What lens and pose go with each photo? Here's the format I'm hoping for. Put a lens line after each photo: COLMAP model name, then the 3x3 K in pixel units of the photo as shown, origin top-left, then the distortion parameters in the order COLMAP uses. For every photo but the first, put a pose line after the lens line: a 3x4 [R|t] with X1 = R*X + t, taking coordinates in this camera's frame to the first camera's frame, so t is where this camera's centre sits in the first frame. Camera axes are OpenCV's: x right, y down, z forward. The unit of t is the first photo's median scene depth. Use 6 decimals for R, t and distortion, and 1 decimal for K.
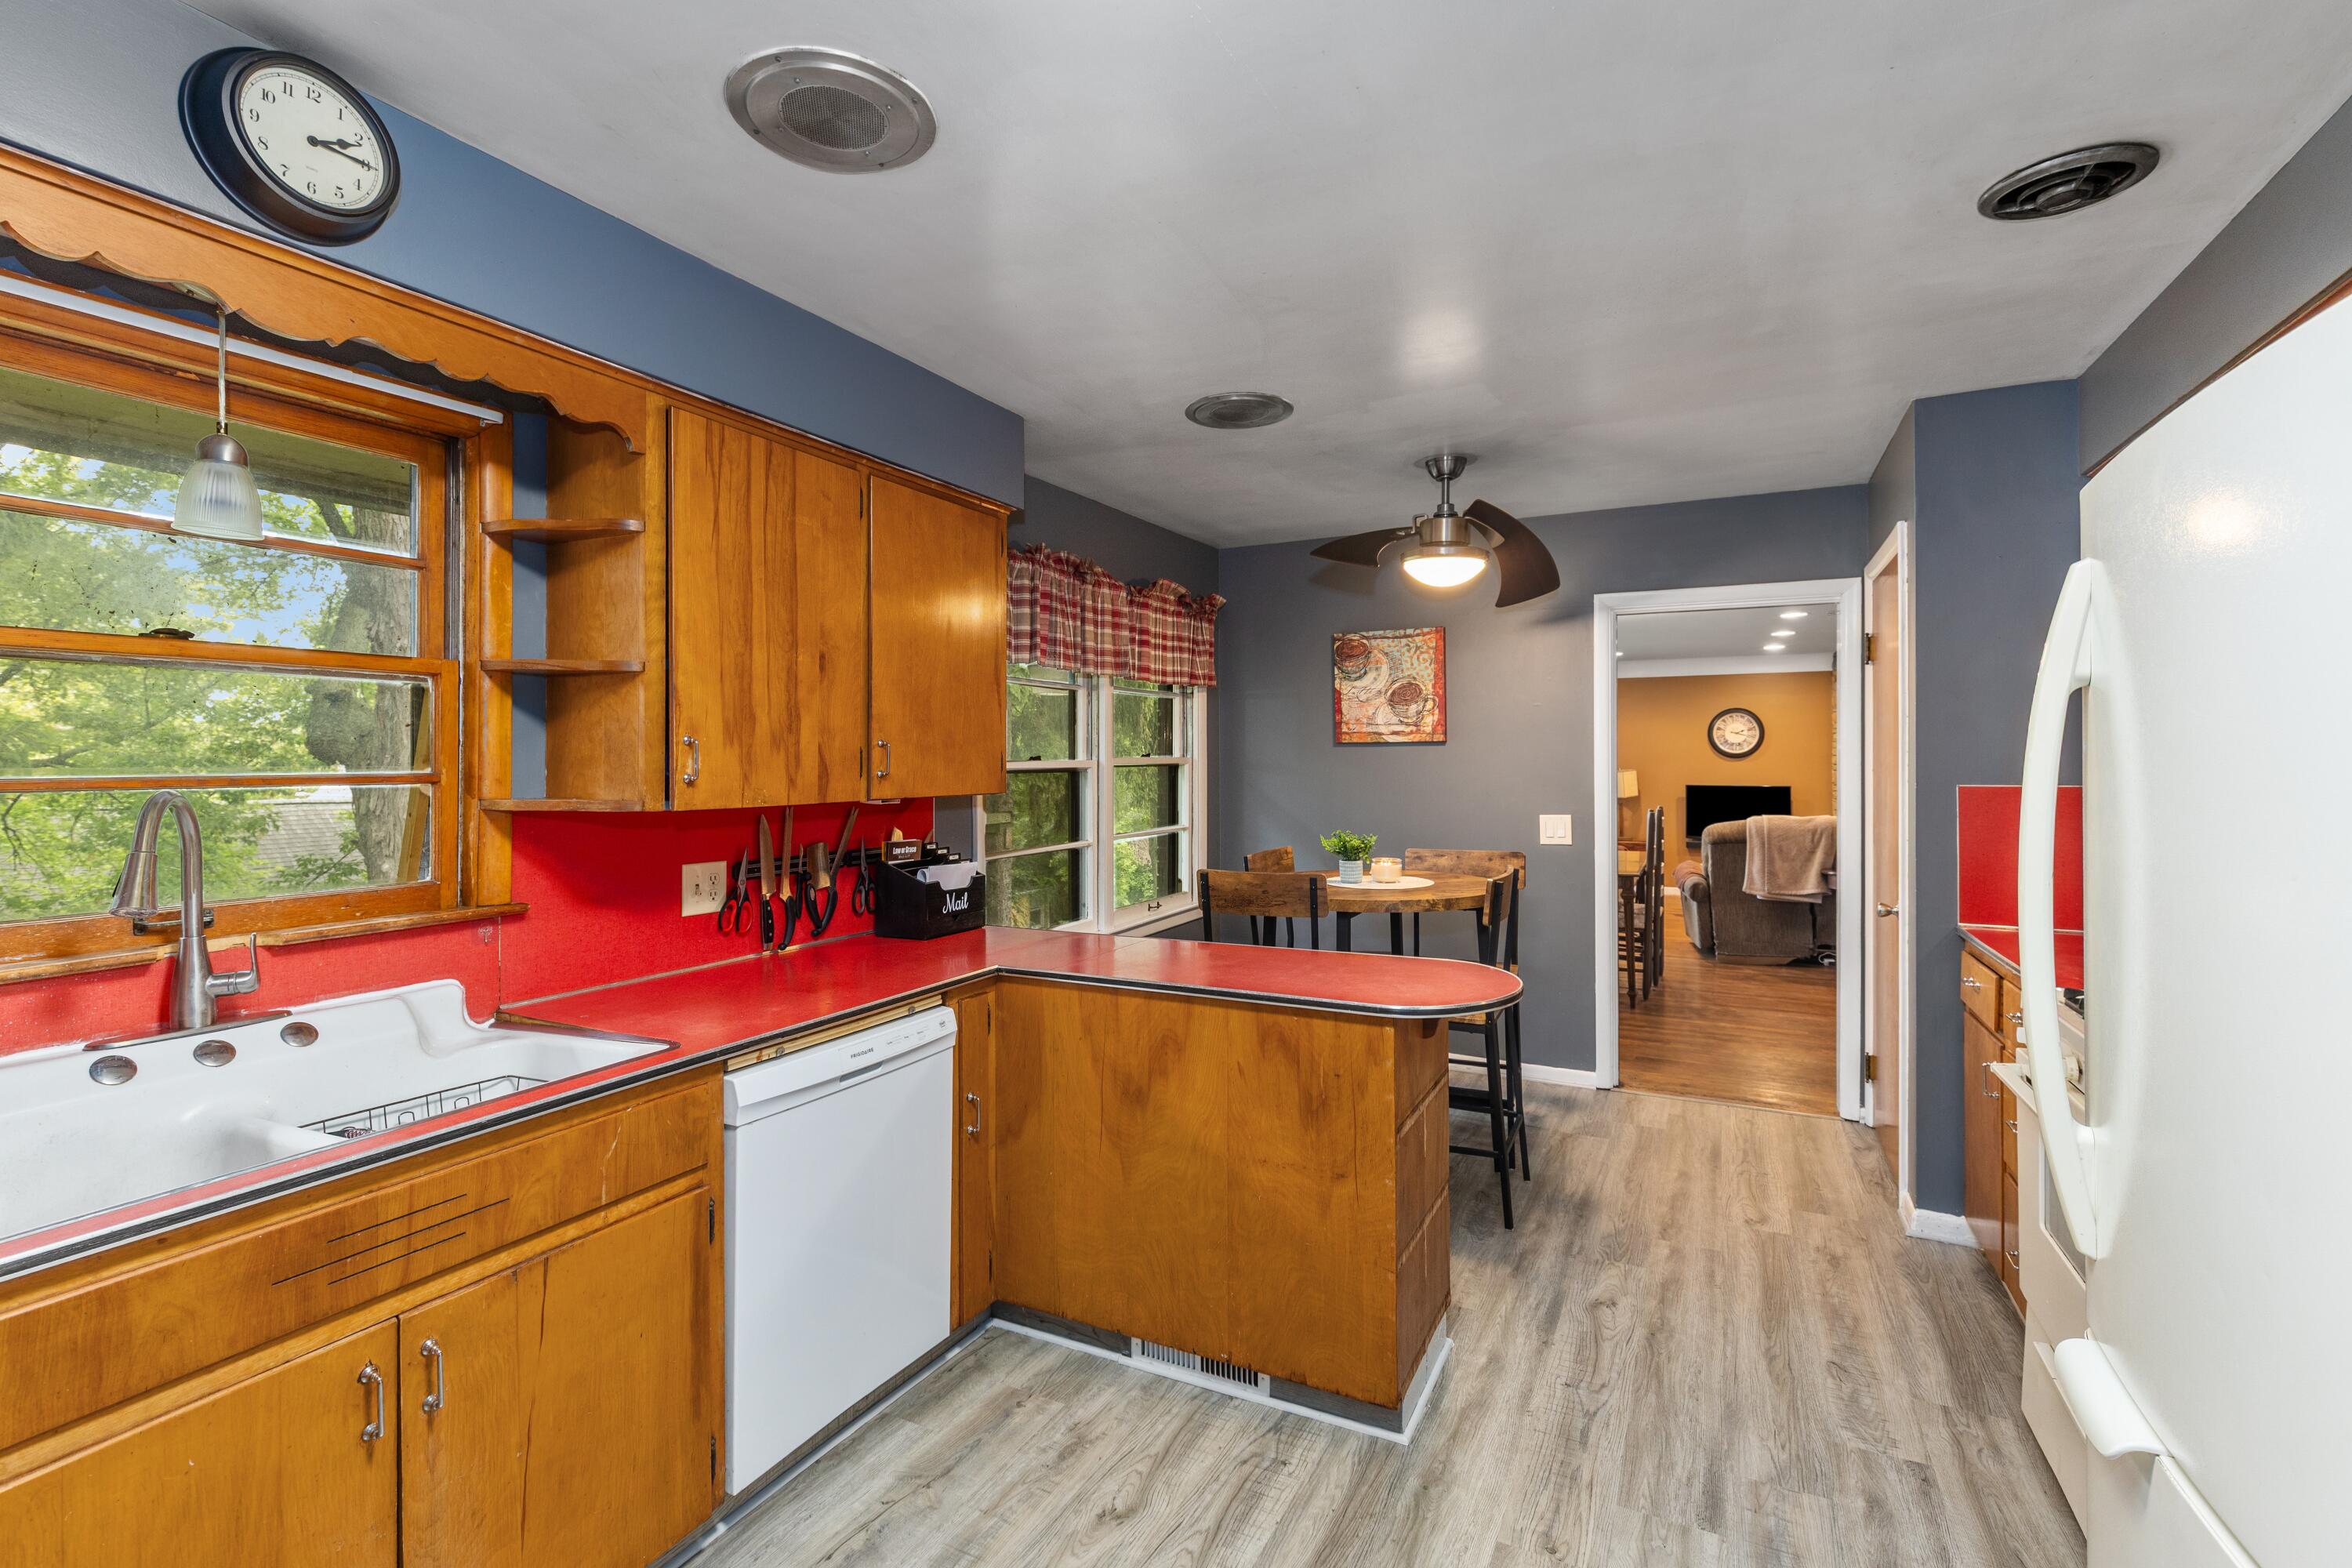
lens RADIAL K [[1060.6, 0, 1170.0], [0, 1060.6, 761.0], [0, 0, 1]] dist [0.001093, -0.001623]
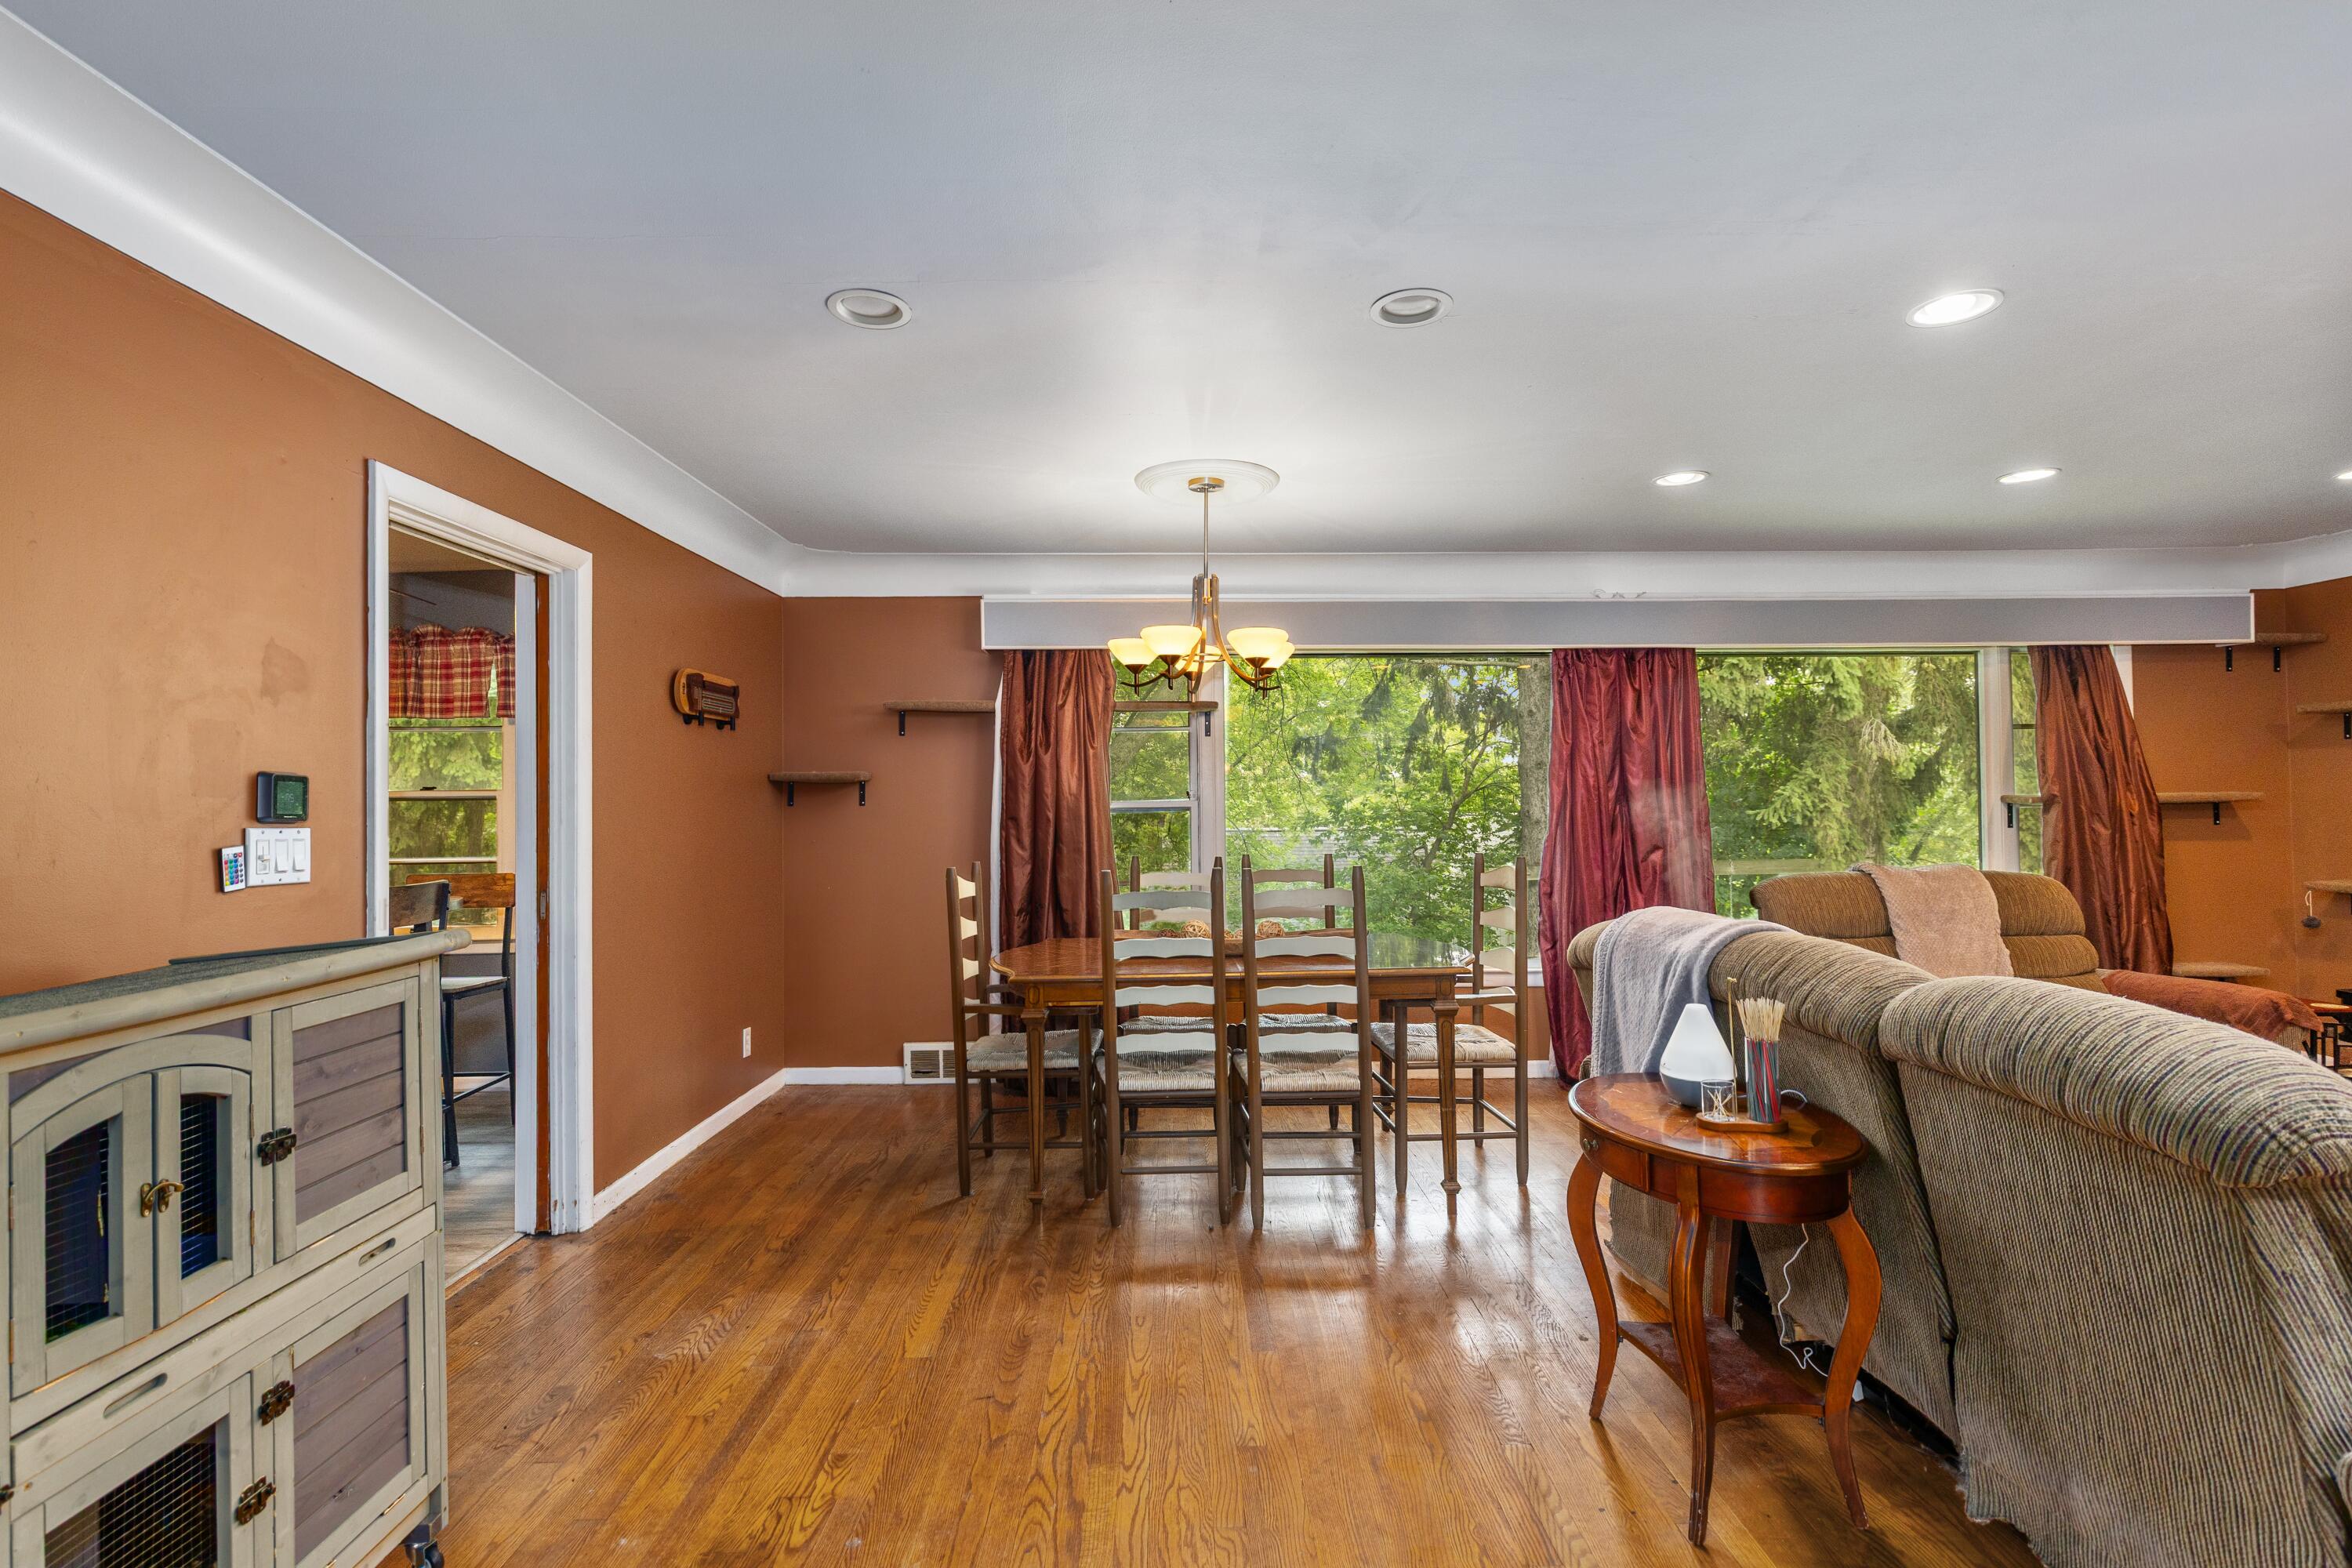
lens RADIAL K [[1117.8, 0, 1170.5], [0, 1117.8, 776.4], [0, 0, 1]] dist [0.000406, 0.000272]
pose [[0.450427, -0.022878, -0.892520, 2.570527], [0.011008, 0.999738, -0.020071, 0.034619], [0.892746, -0.000785, 0.450560, 2.077462]]
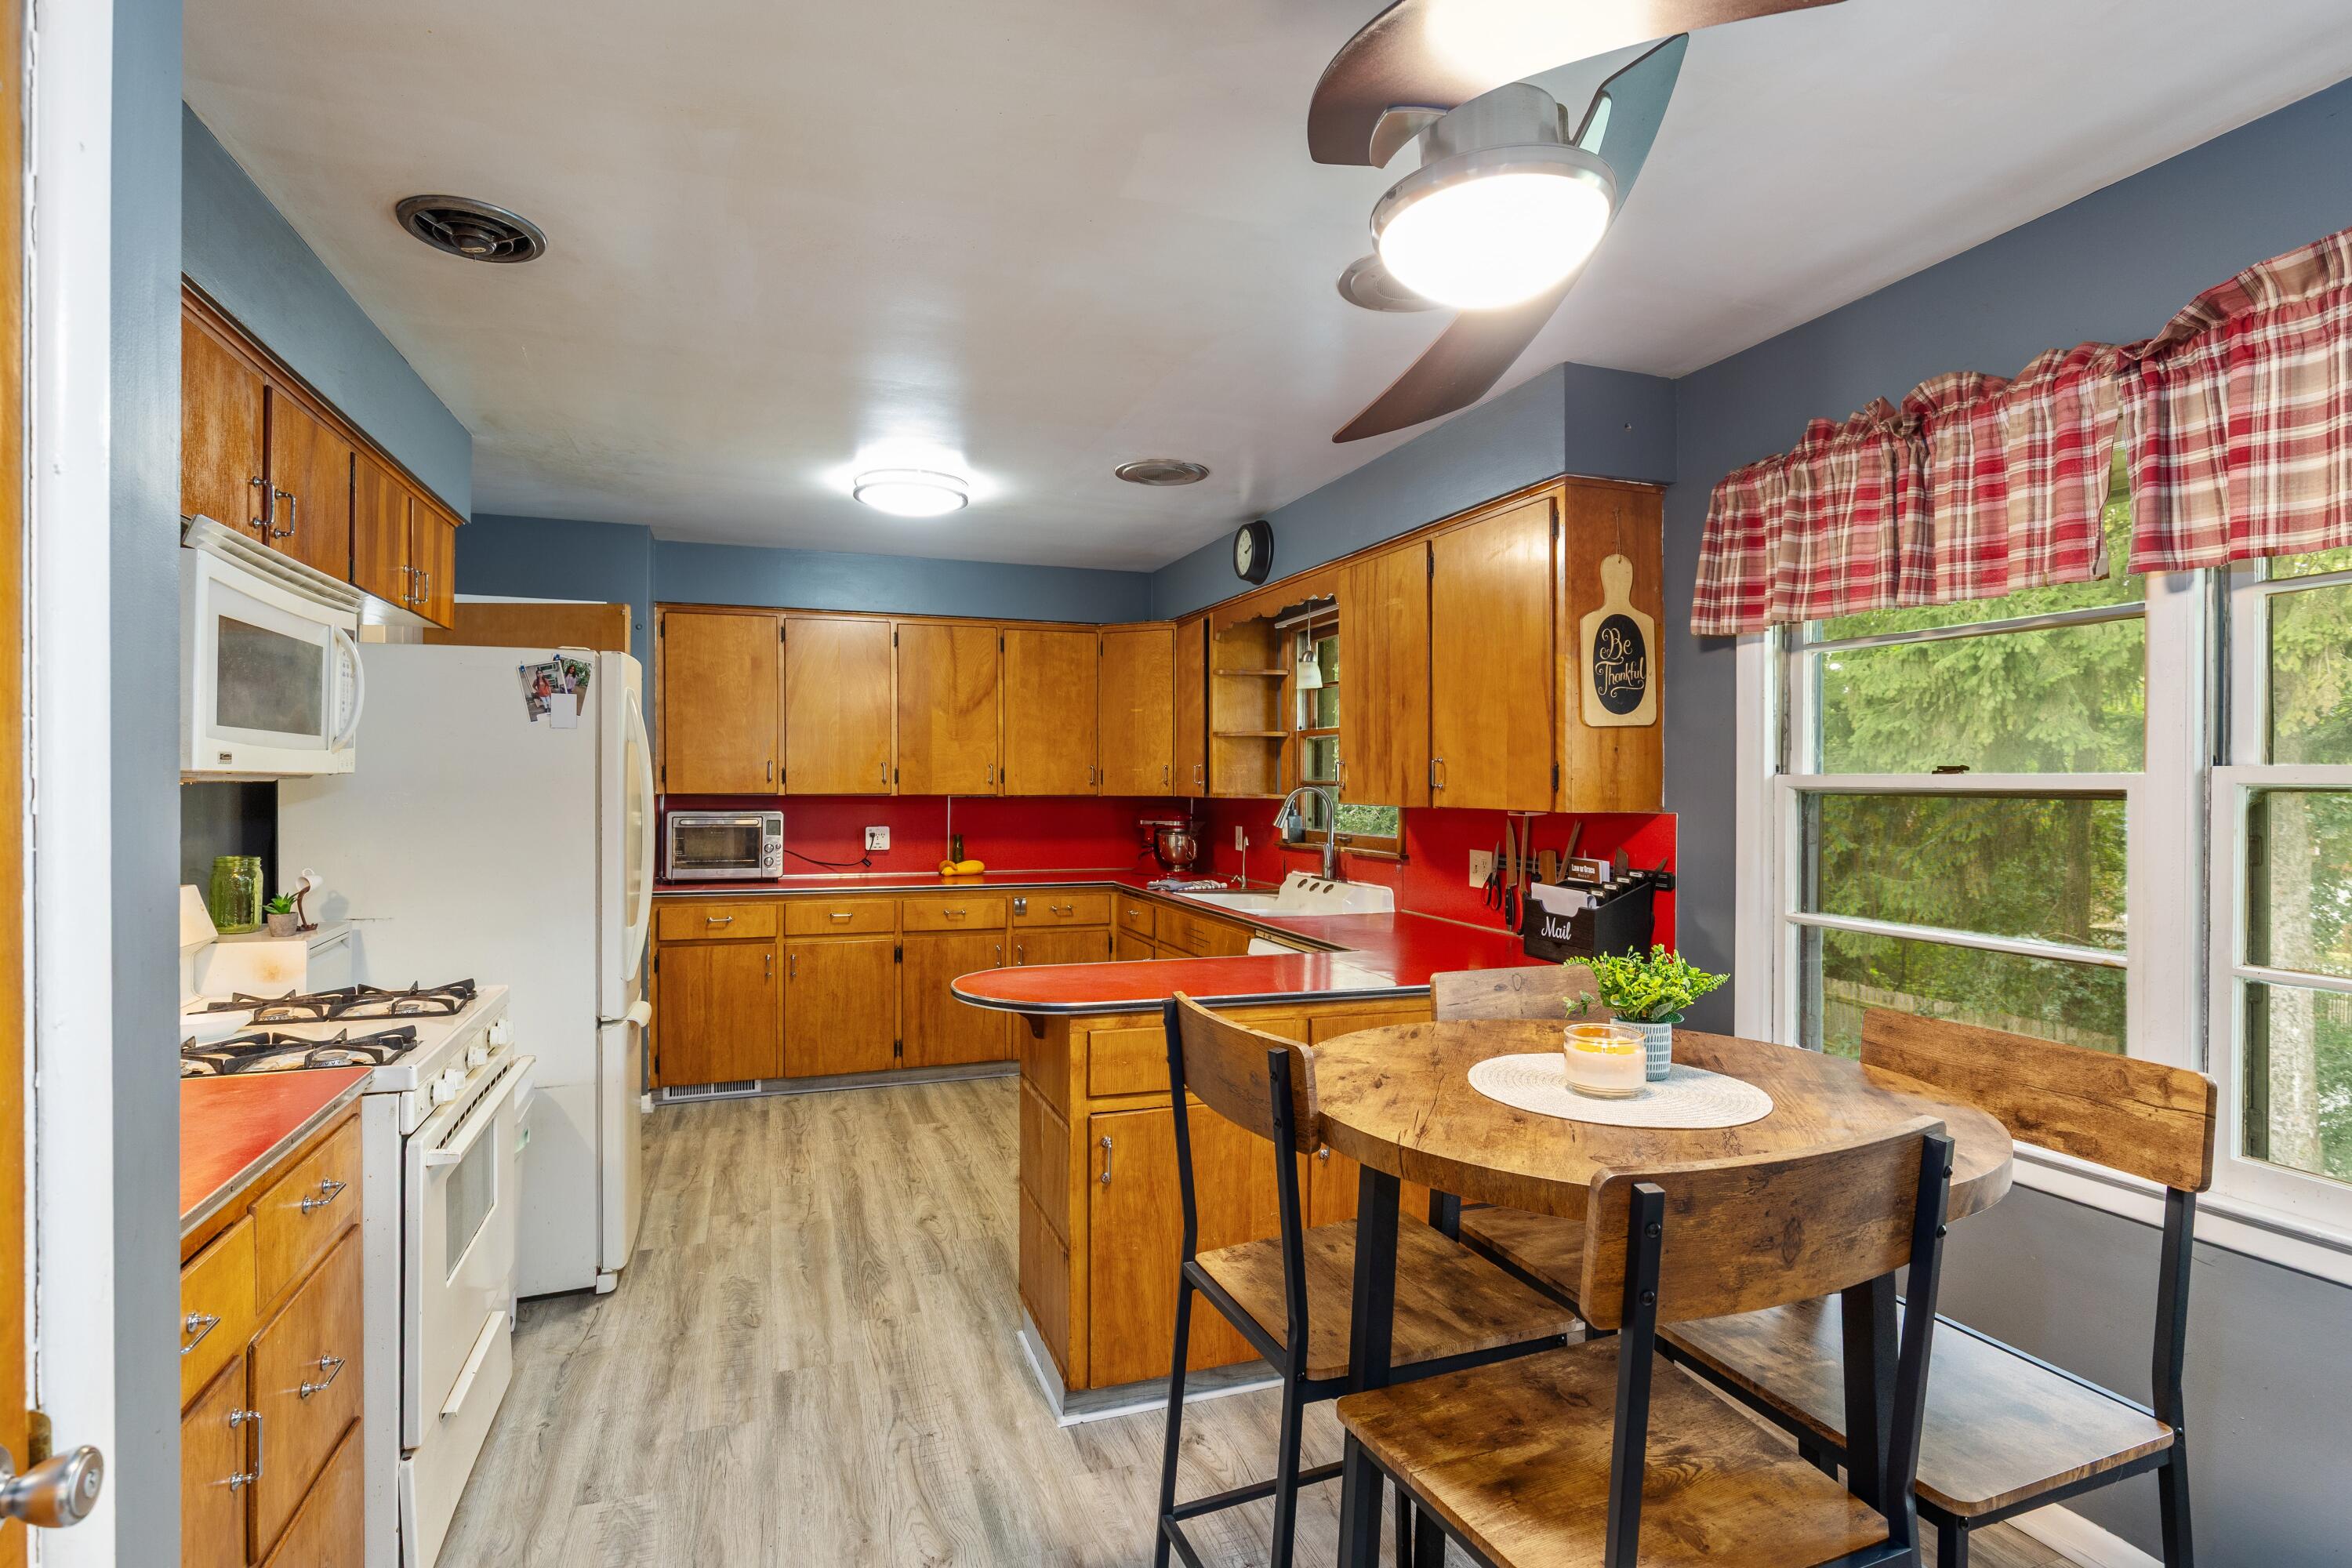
lens RADIAL K [[1156.1, 0, 1169.0], [0, 1156.1, 780.4], [0, 0, 1]] dist [-0.006712, 0.001255]
pose [[-0.688109, 0.002475, -0.725603, 1.018889], [-0.001569, 0.999987, 0.004899, 0.000415], [0.725606, 0.004510, -0.688096, 1.948171]]
